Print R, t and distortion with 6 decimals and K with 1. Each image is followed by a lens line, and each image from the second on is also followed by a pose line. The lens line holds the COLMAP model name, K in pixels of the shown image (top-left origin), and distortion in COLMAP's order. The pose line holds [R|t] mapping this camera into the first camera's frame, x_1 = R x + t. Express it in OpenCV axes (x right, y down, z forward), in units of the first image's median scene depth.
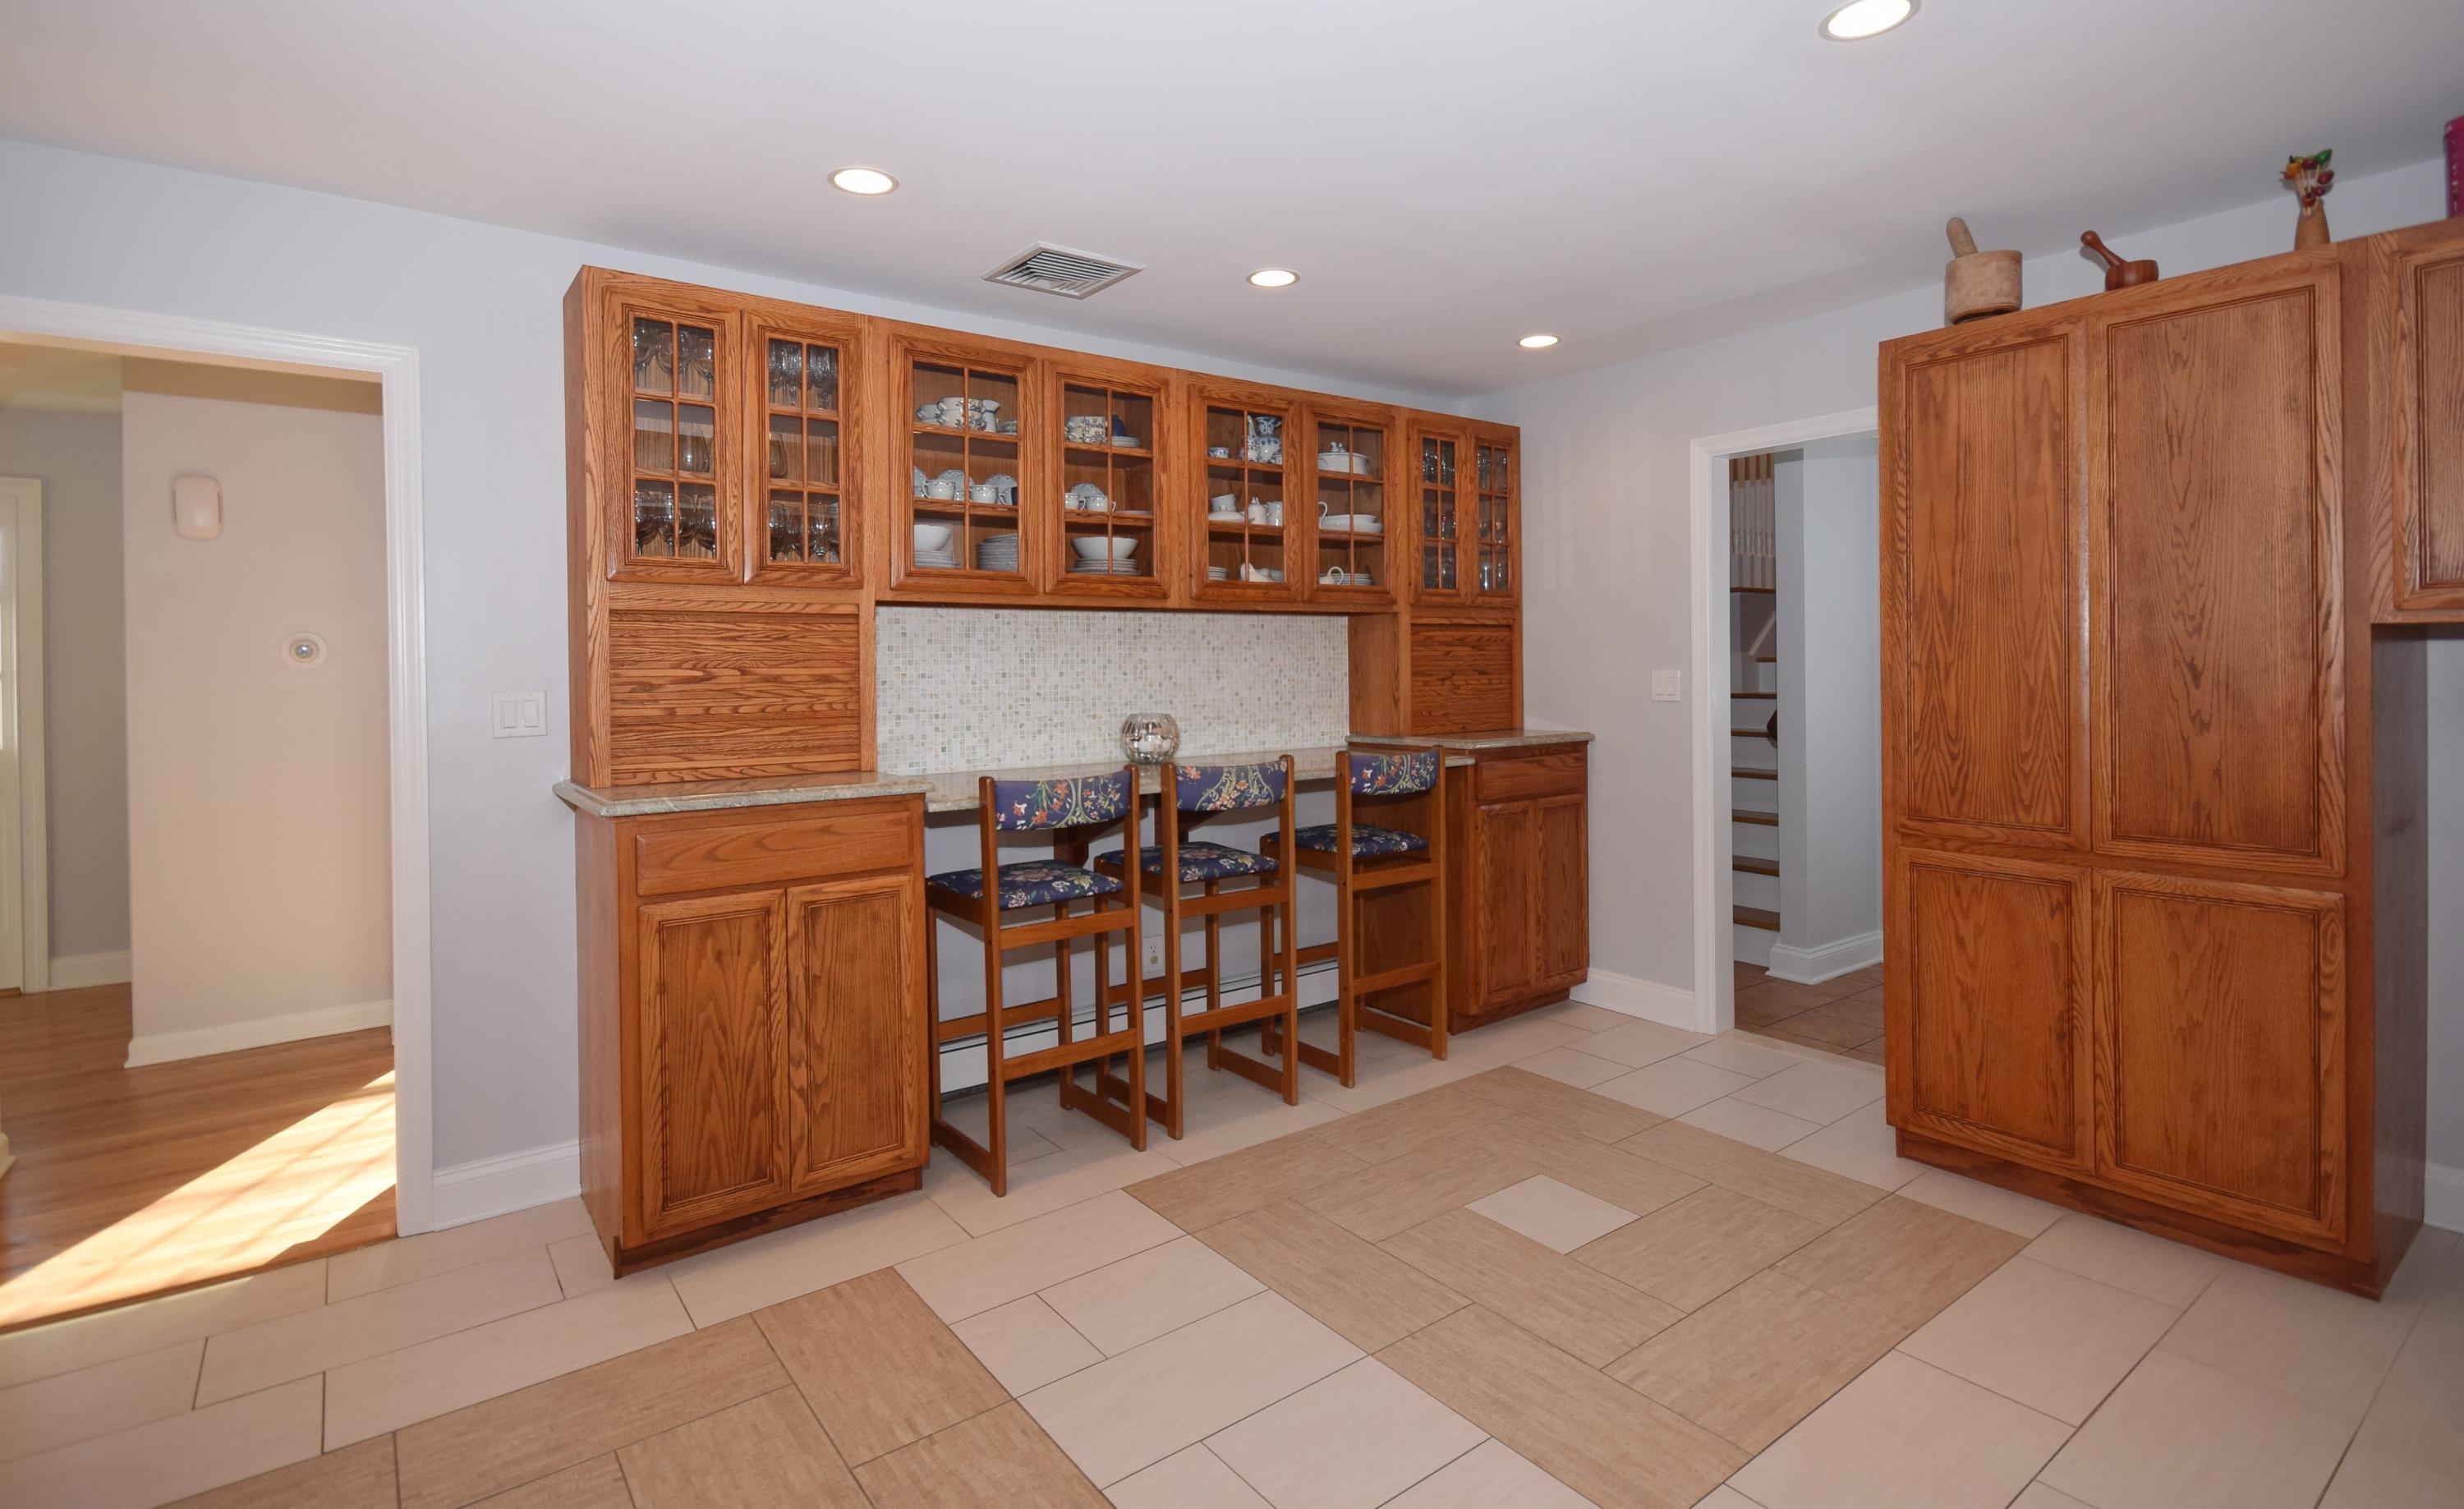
lens RADIAL K [[1169.9, 0, 1218.9], [0, 1169.9, 668.3], [0, 0, 1]] dist [0.001717, -0.000224]
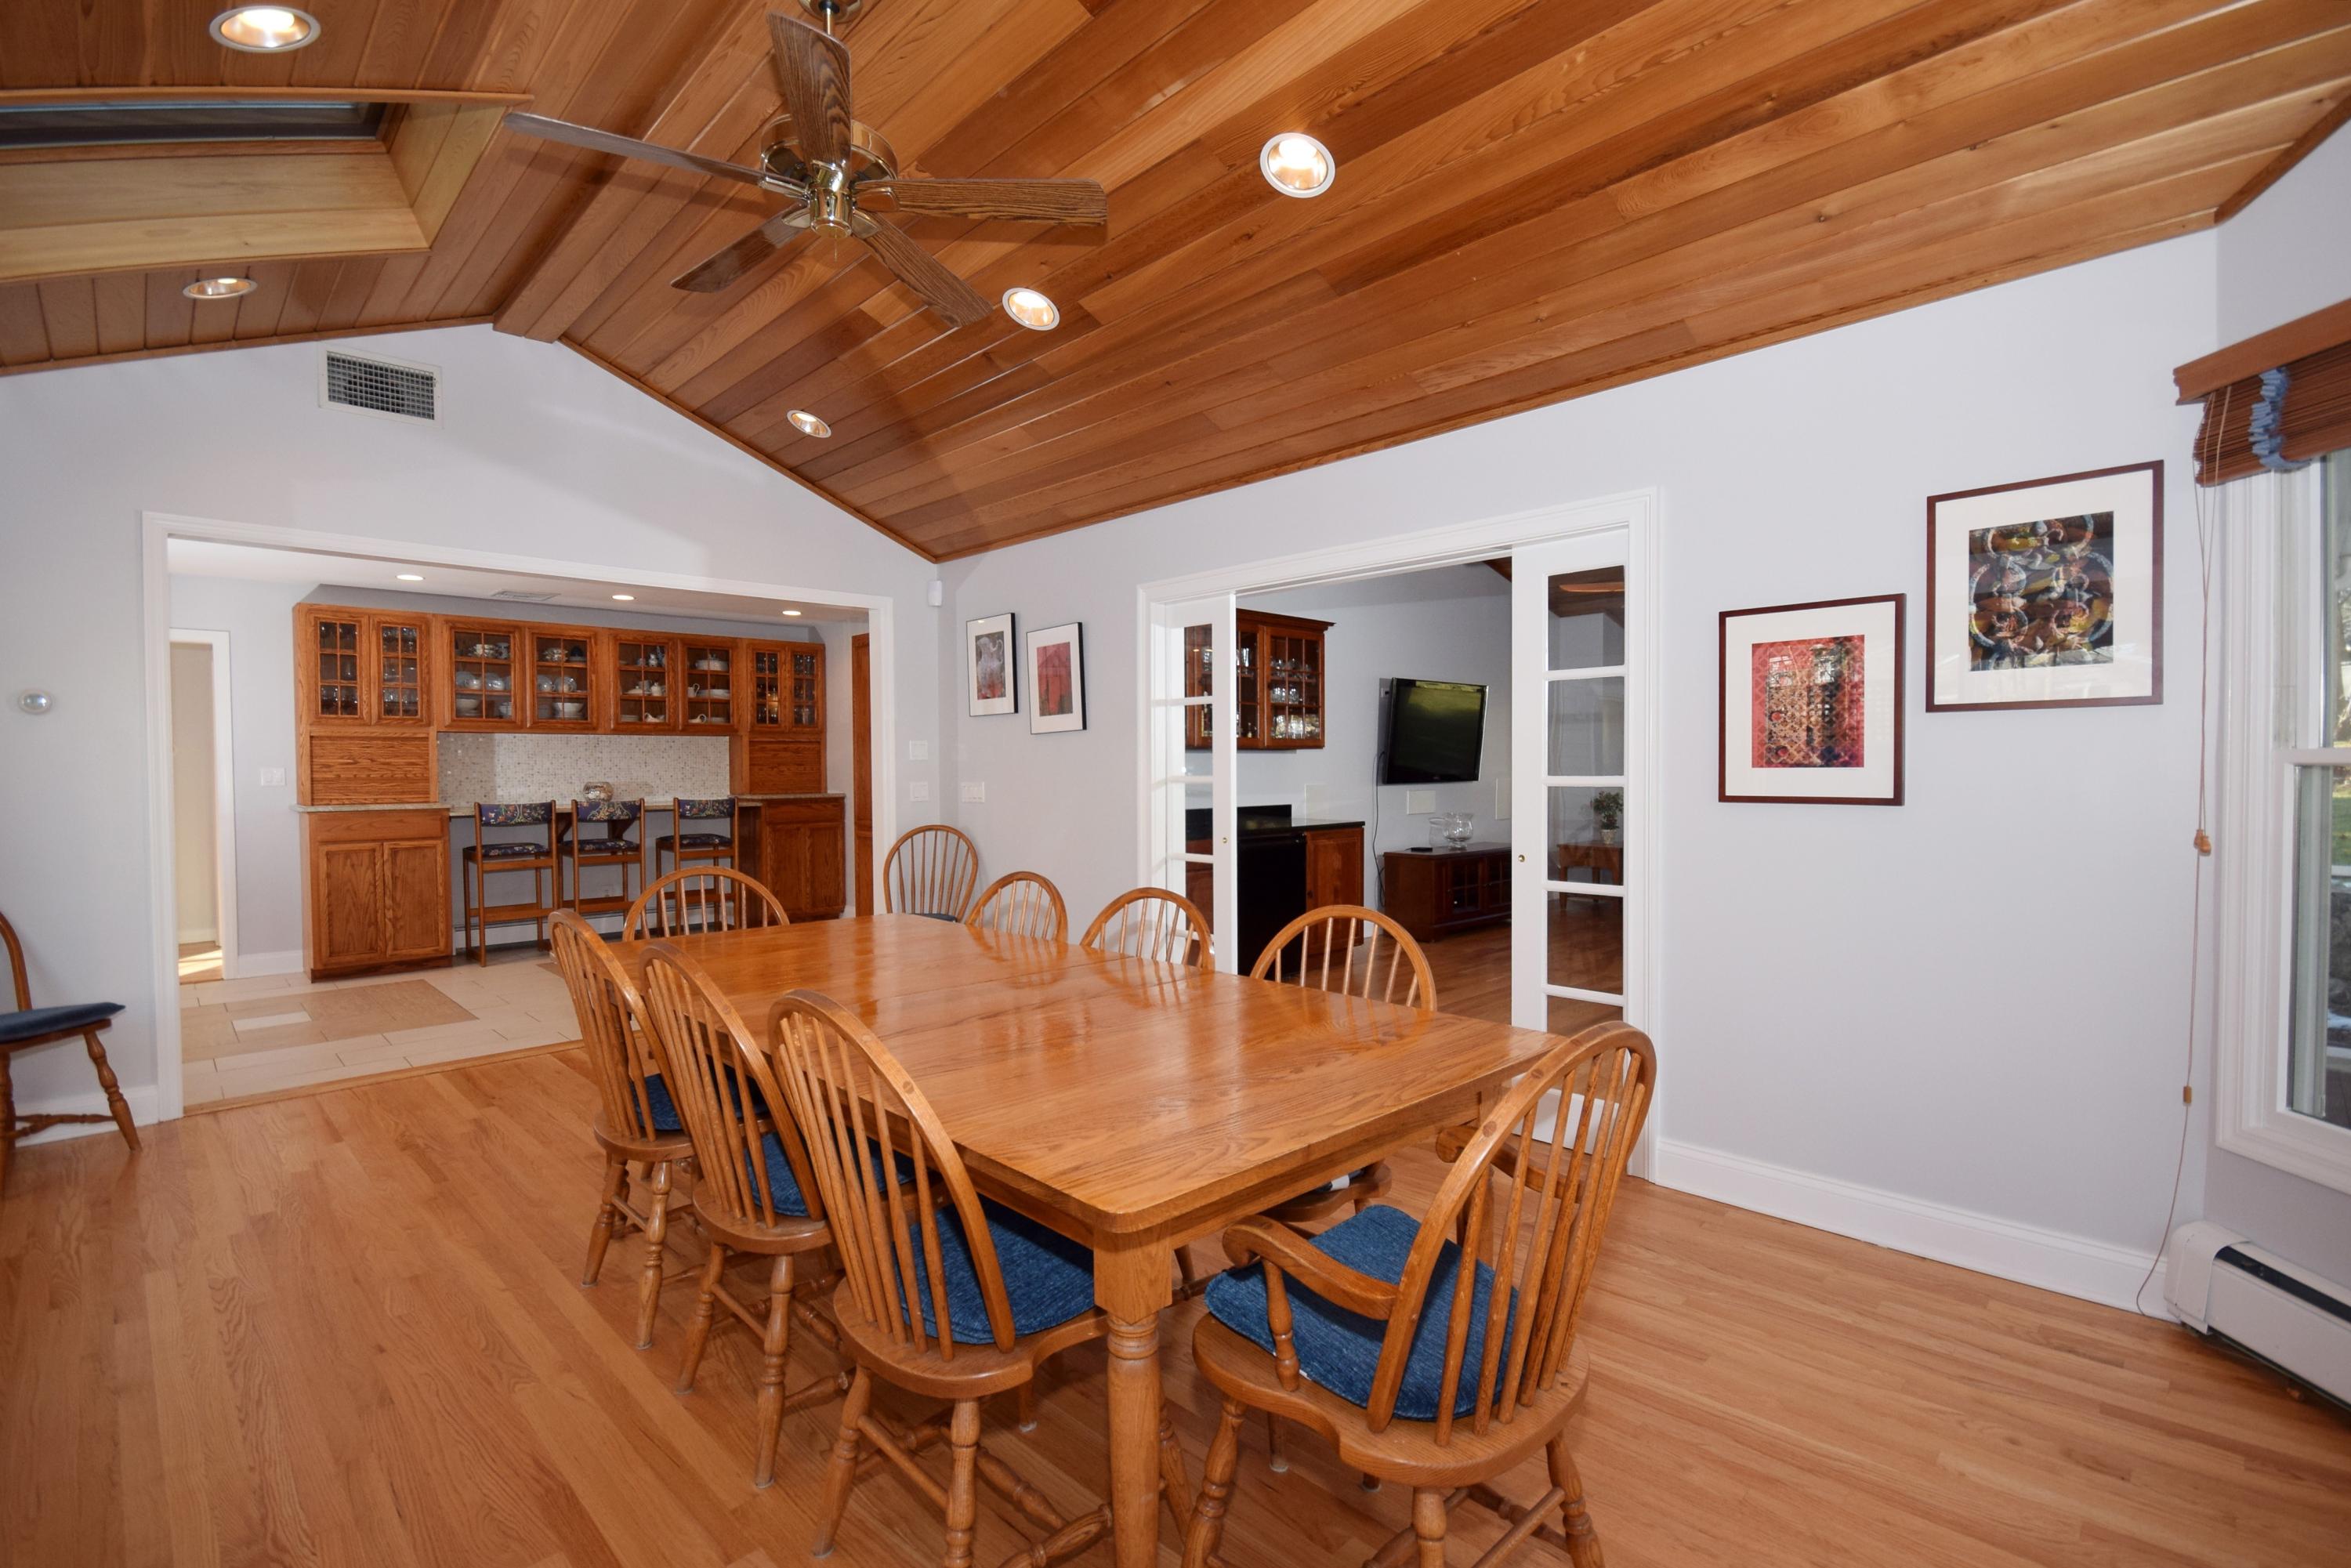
lens RADIAL K [[1060.8, 0, 1172.2], [0, 1060.8, 784.3], [0, 0, 1]] dist [0.009413, -0.002552]
pose [[0.993007, 0.006920, 0.117853, 0.974140], [-0.009311, 0.999762, 0.019745, -0.006848], [-0.117688, -0.020704, 0.992835, -1.394775]]
